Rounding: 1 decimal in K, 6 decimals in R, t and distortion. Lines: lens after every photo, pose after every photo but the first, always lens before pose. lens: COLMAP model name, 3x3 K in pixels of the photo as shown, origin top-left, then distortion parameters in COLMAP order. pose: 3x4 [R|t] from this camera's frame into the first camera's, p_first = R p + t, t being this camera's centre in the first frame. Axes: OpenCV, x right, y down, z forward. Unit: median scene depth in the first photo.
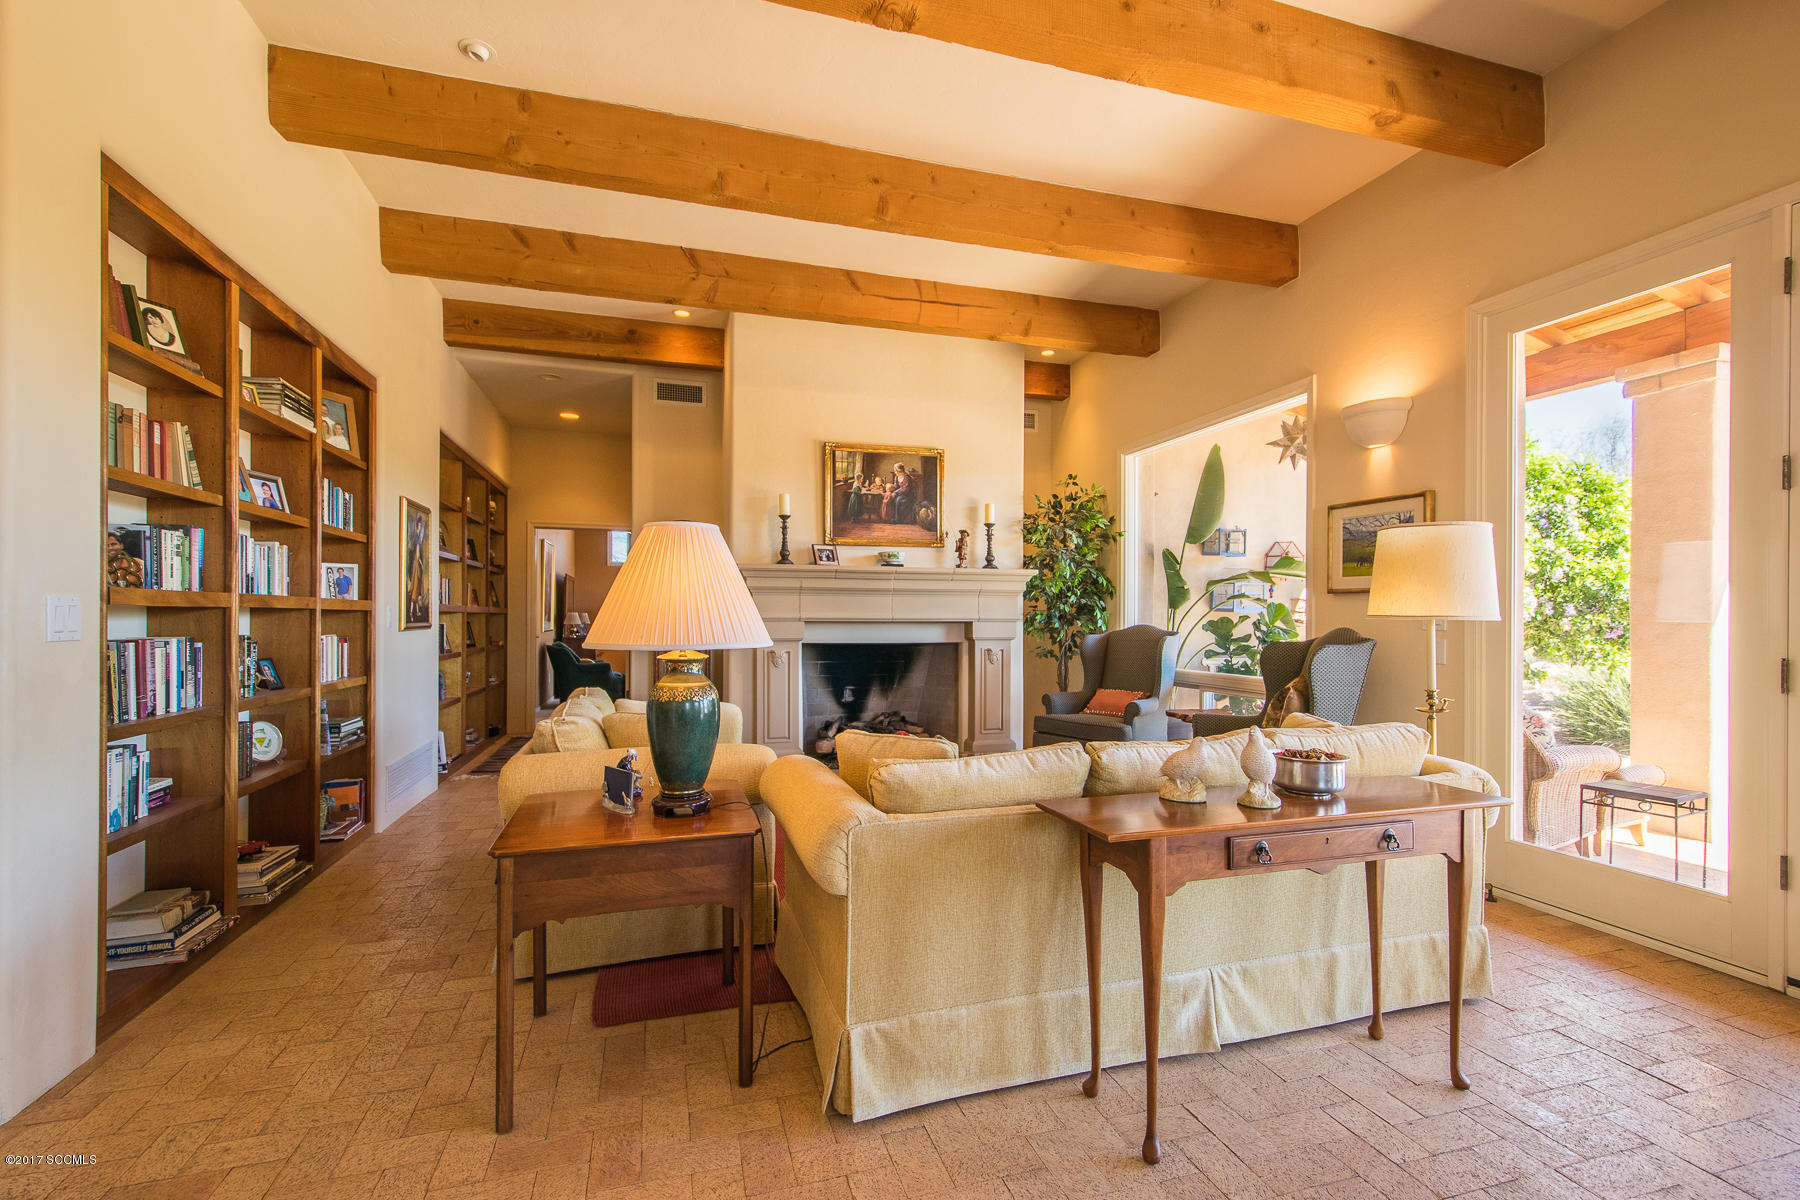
lens RADIAL K [[792.6, 0, 903.8], [0, 792.6, 612.8], [0, 0, 1]] dist [0.000533, -0.001268]
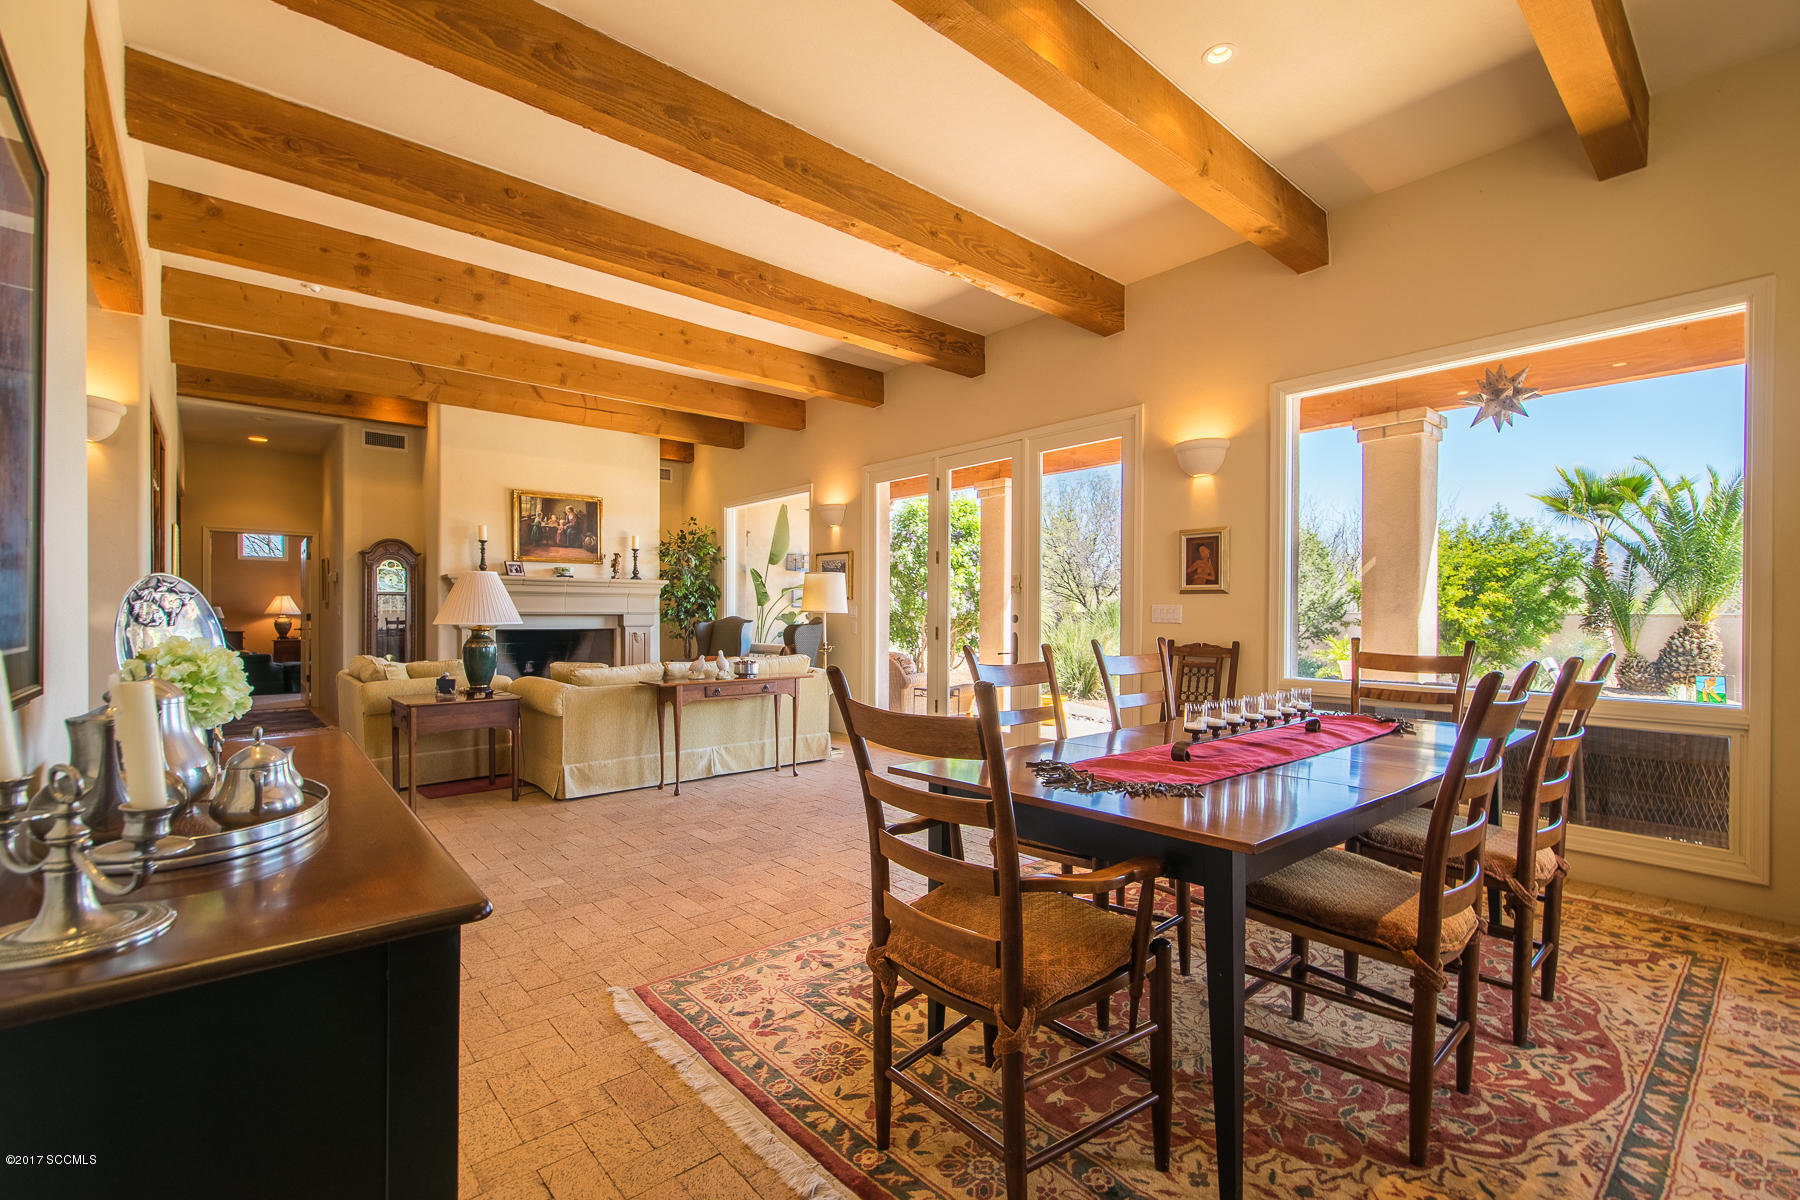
lens RADIAL K [[792.6, 0, 913.7], [0, 792.6, 621.0], [0, 0, 1]] dist [0.000533, -0.001268]
pose [[0.912320, -0.005791, 0.409438, -0.026726], [-0.001470, 0.999847, 0.017416, -0.003571], [-0.409476, -0.016491, 0.912172, -0.607333]]
